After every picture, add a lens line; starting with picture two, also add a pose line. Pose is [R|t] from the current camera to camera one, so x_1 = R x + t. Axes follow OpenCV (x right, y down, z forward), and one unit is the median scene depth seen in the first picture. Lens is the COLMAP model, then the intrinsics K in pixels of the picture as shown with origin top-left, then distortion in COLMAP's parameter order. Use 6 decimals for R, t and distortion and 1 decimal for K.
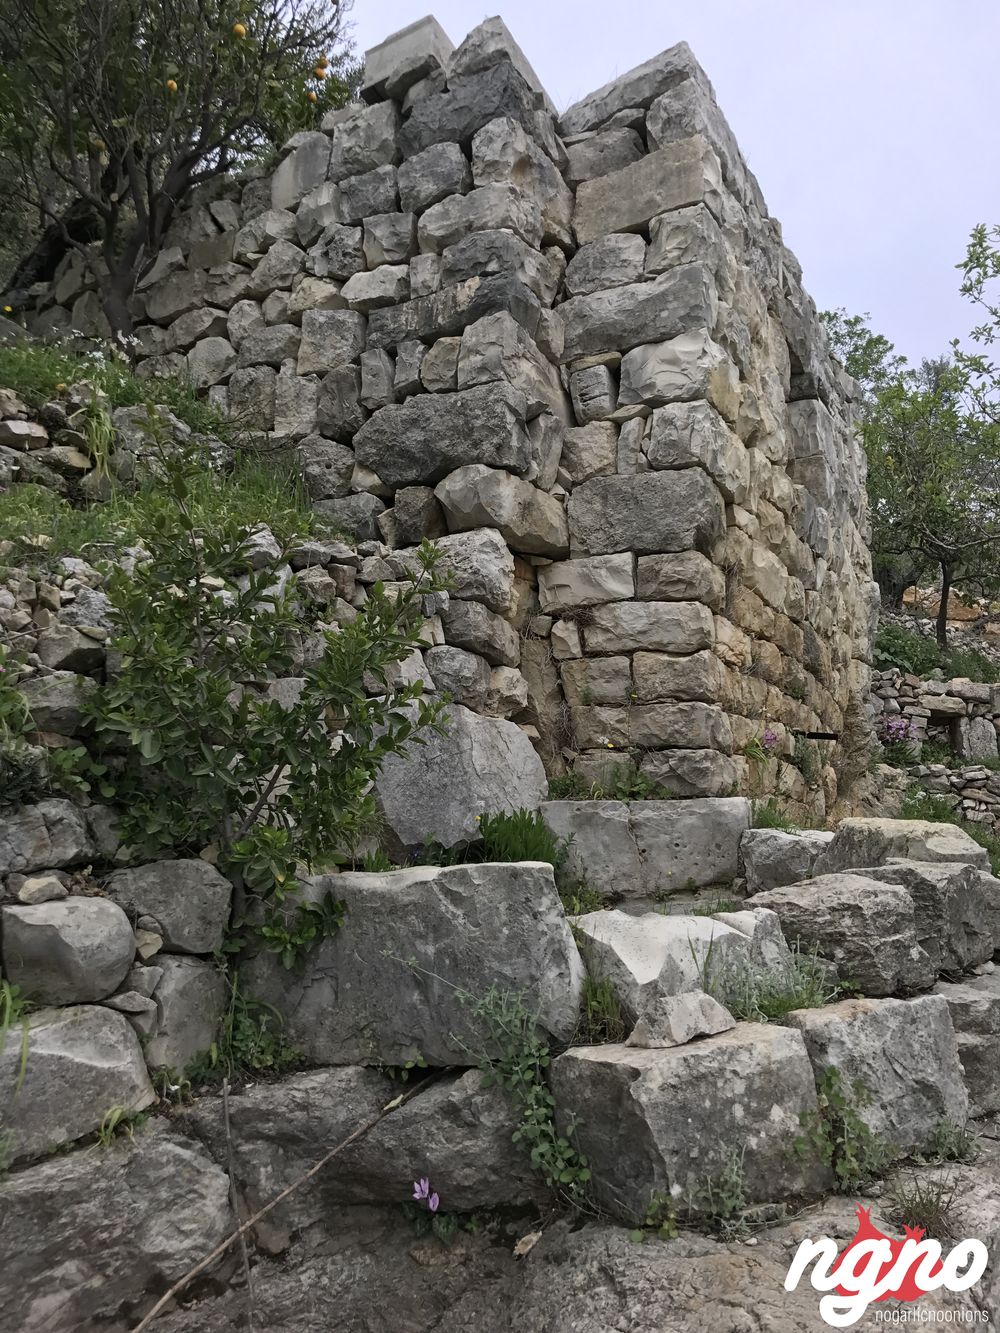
lens RADIAL K [[1068.3, 0, 492.3], [0, 1068.3, 669.1], [0, 0, 1]] dist [0.028246, -0.014838]
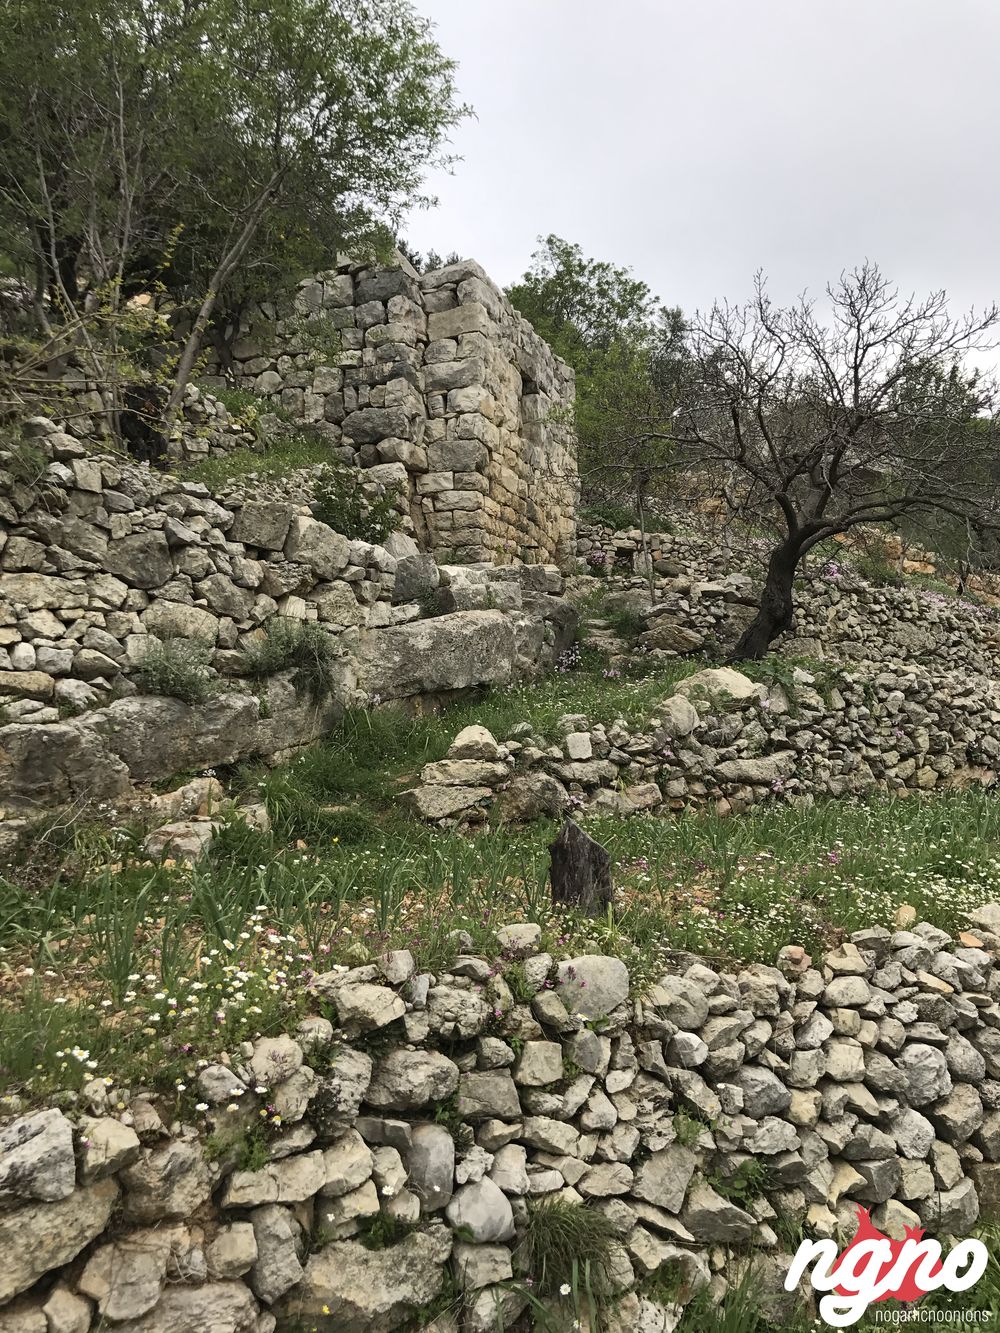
lens RADIAL K [[1068.3, 0, 505.2], [0, 1068.3, 676.7], [0, 0, 1]] dist [0.028246, -0.014838]
pose [[0.985787, -0.022048, 0.166546, -0.181958], [0.001345, 0.992355, 0.123410, 0.064013], [-0.167993, -0.121433, 0.978280, -1.582186]]
